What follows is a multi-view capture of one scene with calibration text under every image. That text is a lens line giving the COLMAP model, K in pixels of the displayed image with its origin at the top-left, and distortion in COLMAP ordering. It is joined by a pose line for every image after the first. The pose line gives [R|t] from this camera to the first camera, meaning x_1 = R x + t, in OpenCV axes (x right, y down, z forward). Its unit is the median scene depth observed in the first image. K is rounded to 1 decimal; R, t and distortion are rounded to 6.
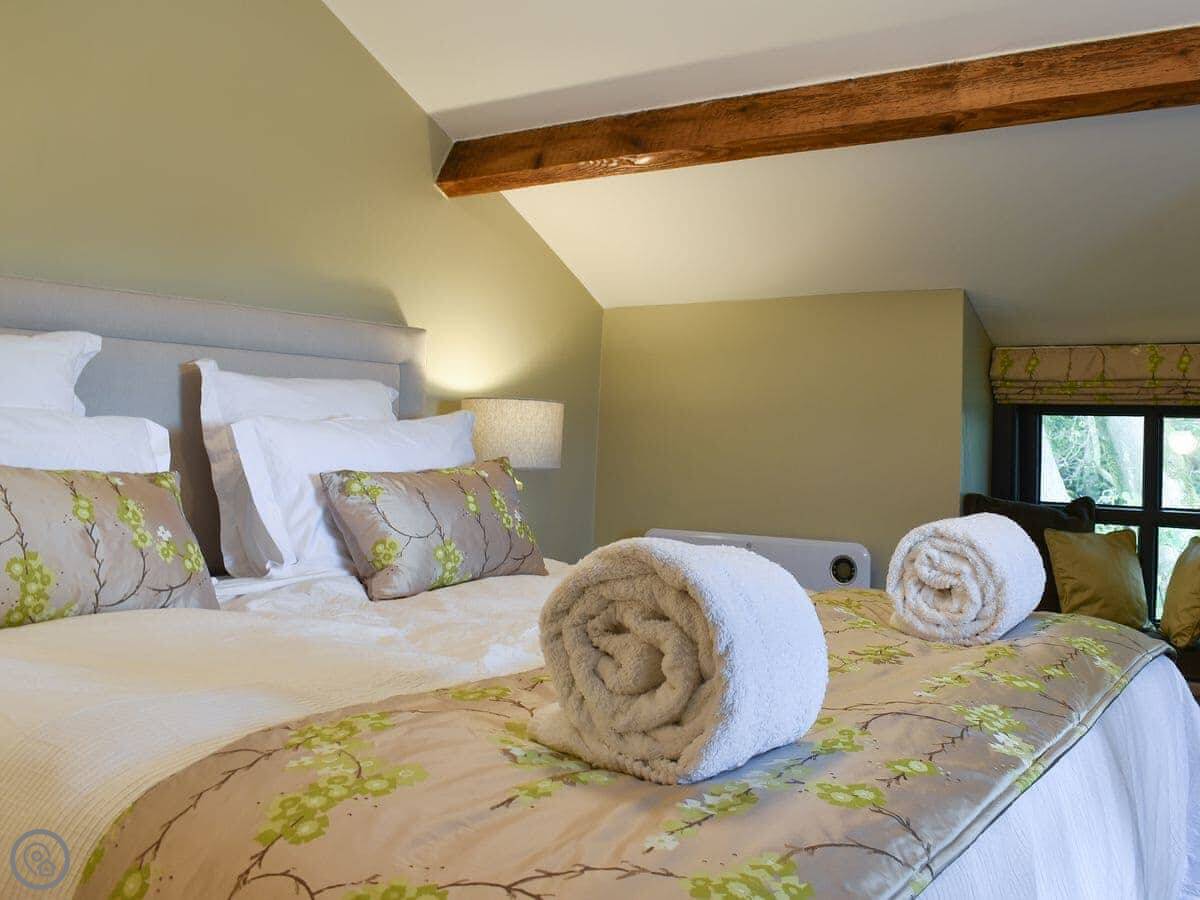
lens RADIAL K [[1140.9, 0, 600.0], [0, 1140.9, 450.0], [0, 0, 1]] dist [-0.099975, 0.011472]
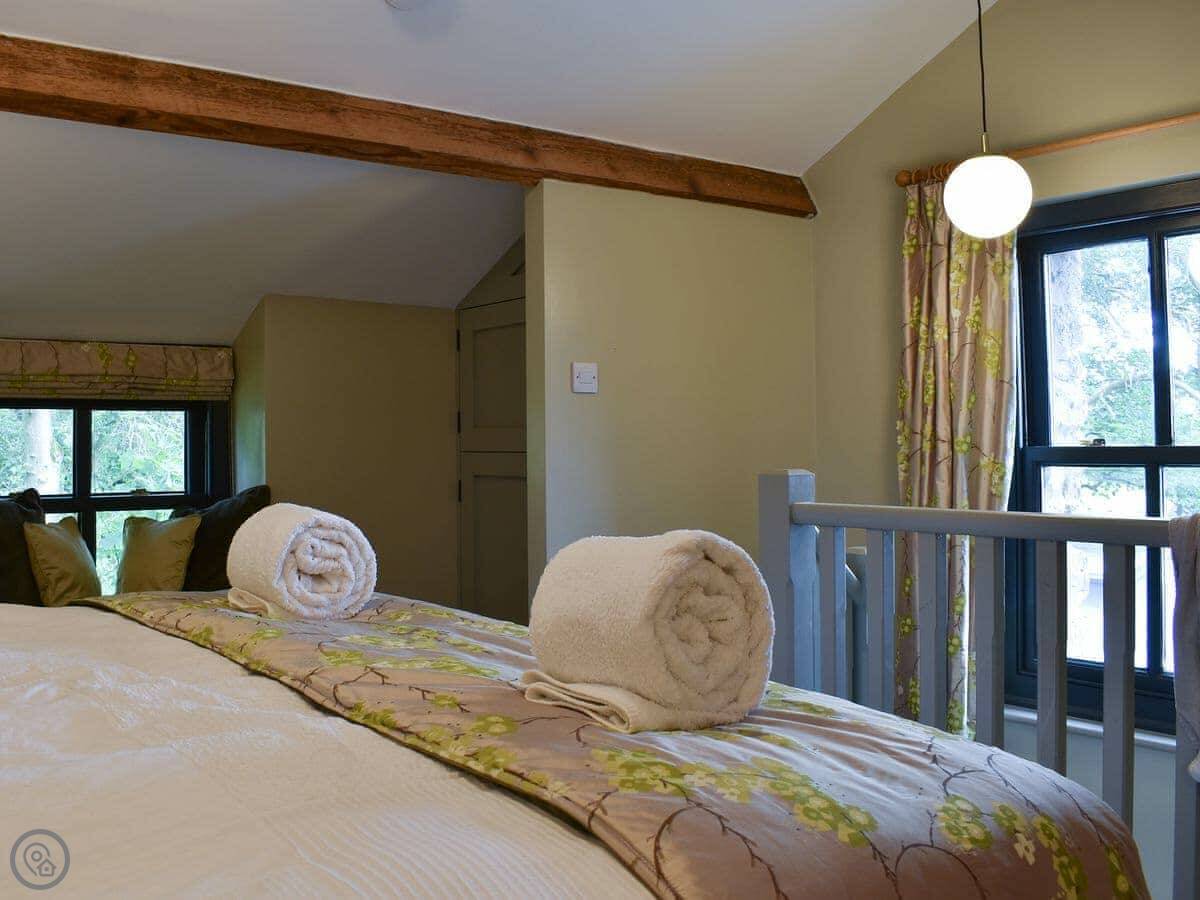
lens RADIAL K [[1072.5, 0, 592.4], [0, 1072.5, 501.1], [0, 0, 1]] dist [-0.121064, 0.014776]
pose [[0.297831, -0.080098, 0.951252, -0.453588], [0.016394, 0.996756, 0.078797, -0.018687], [-0.954478, -0.007873, 0.298178, 0.333064]]
